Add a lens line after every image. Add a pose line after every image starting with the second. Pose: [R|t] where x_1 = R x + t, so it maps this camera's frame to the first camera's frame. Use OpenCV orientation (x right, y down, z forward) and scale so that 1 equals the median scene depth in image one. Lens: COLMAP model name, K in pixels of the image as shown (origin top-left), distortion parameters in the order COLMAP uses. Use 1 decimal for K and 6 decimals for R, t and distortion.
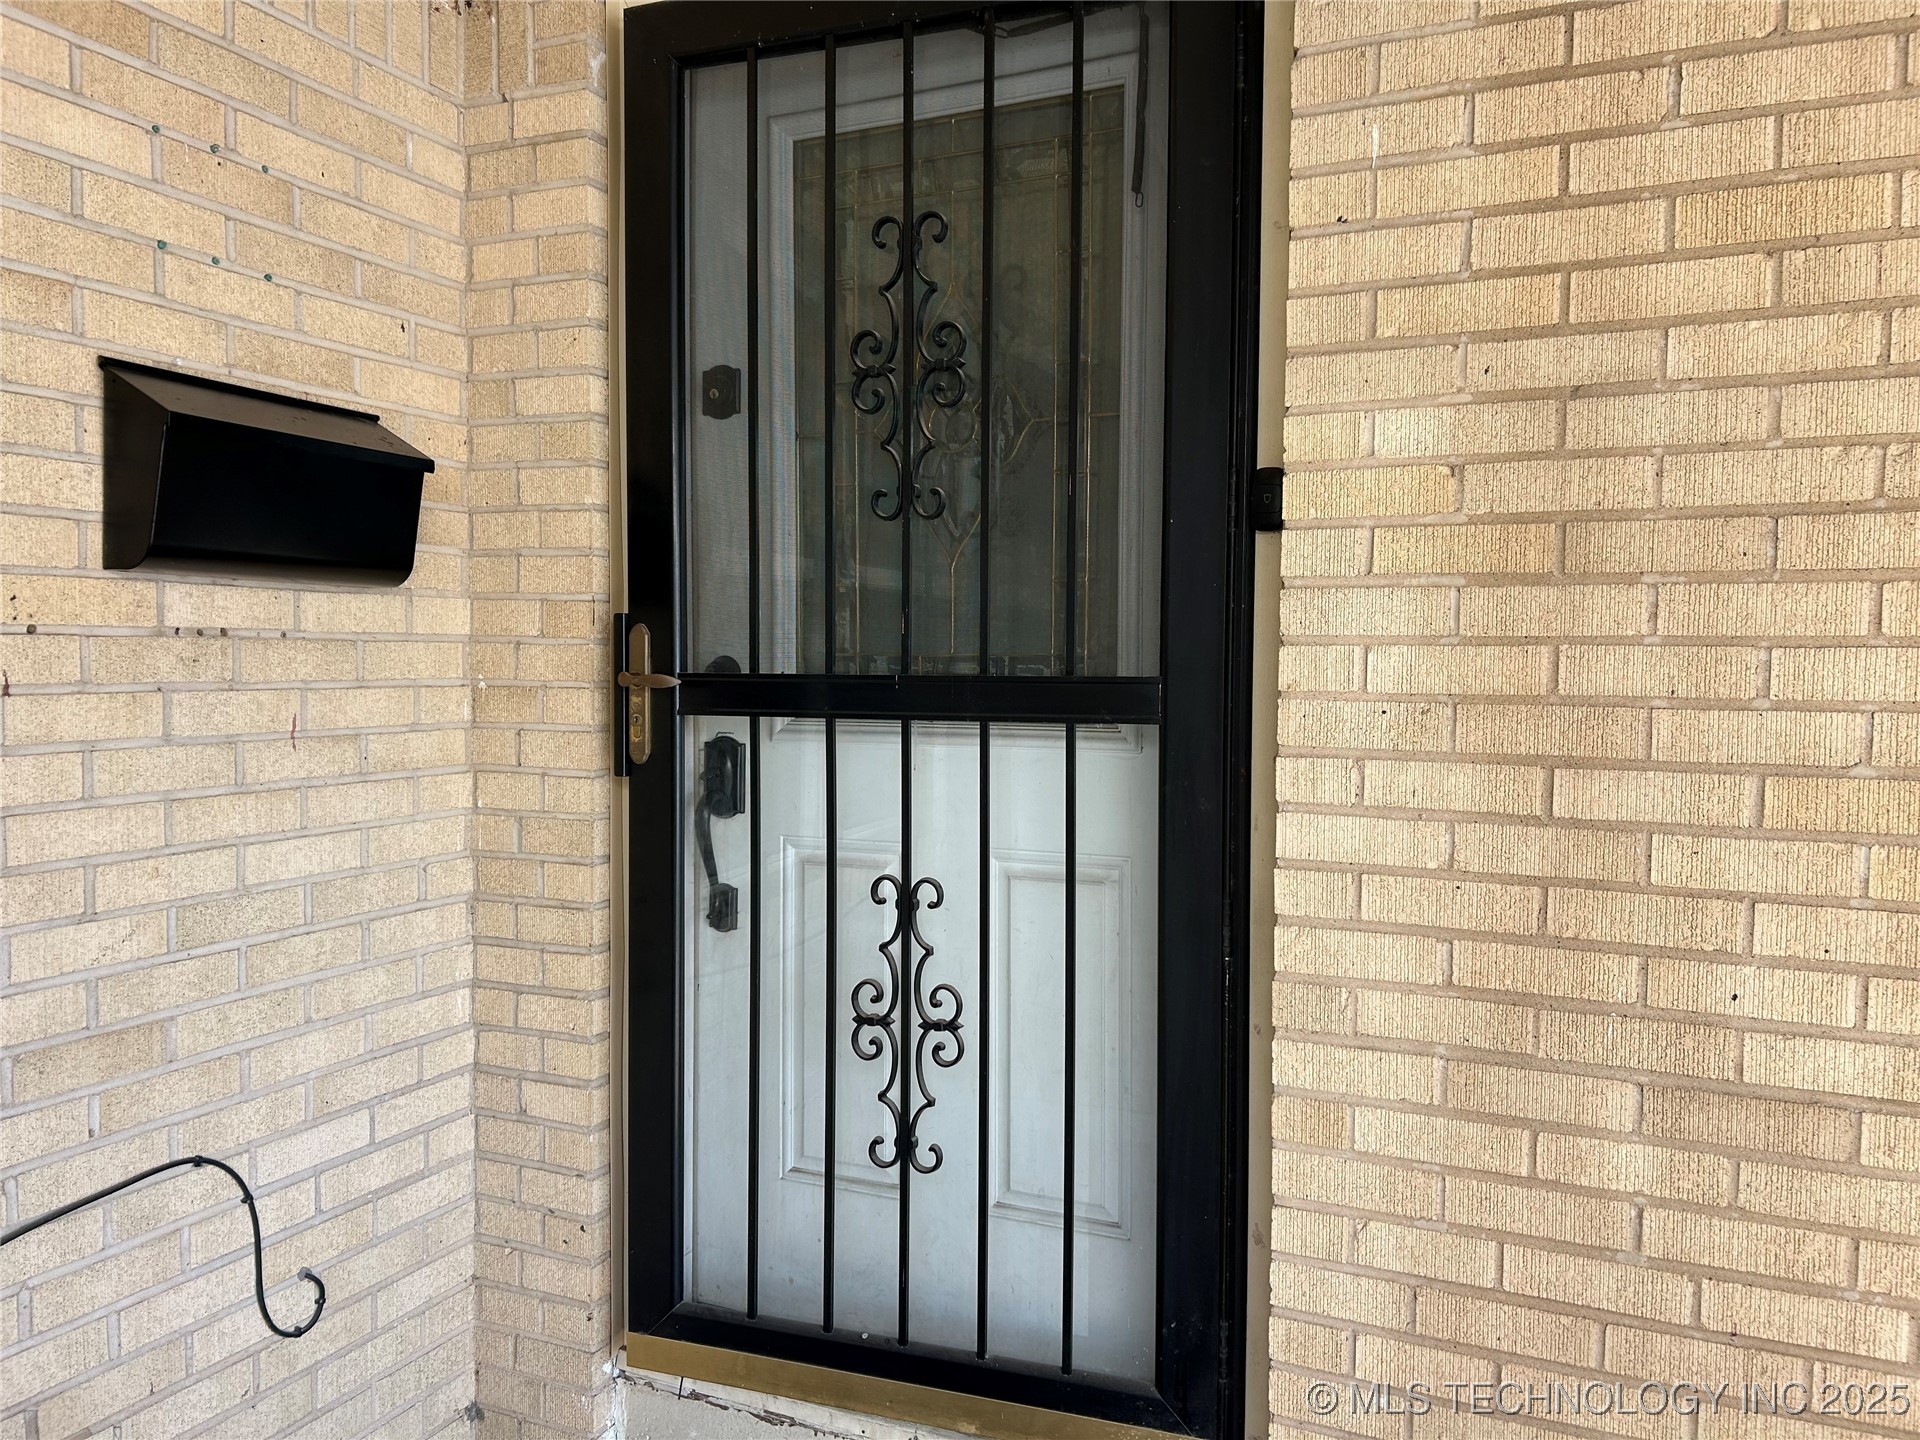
lens RADIAL K [[1434.0, 0, 954.7], [0, 1434.0, 688.5], [0, 0, 1]] dist [0.047646, -0.054465]
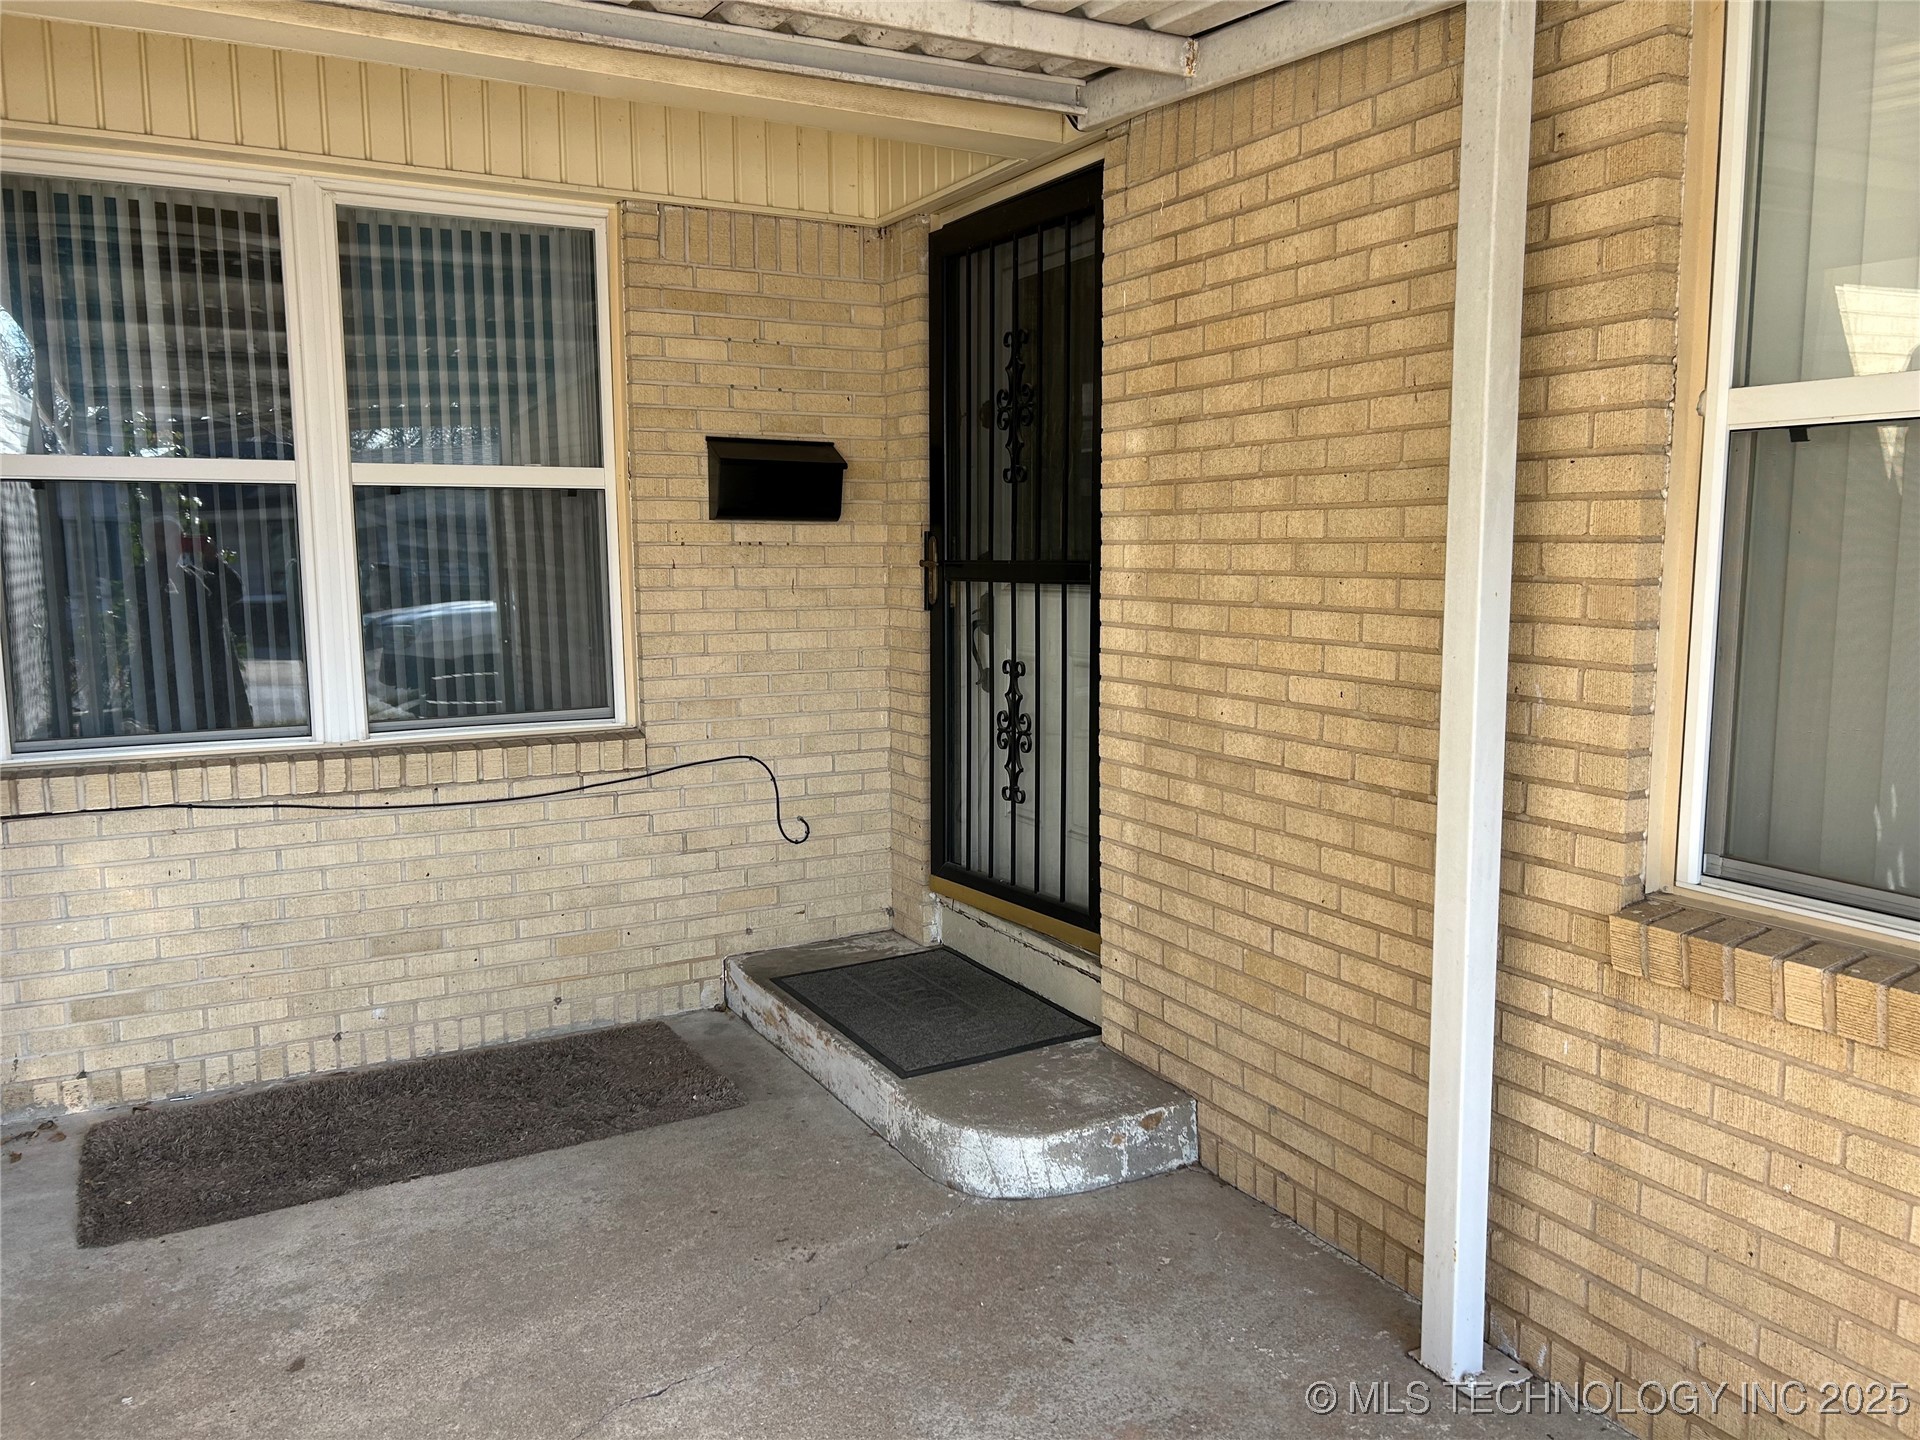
lens RADIAL K [[1434.0, 0, 954.7], [0, 1434.0, 688.5], [0, 0, 1]] dist [0.047646, -0.054465]
pose [[0.793274, 0.050850, -0.606738, 1.158963], [-0.005361, 0.997051, 0.076553, 0.016572], [0.608841, -0.057475, 0.791207, -0.676914]]
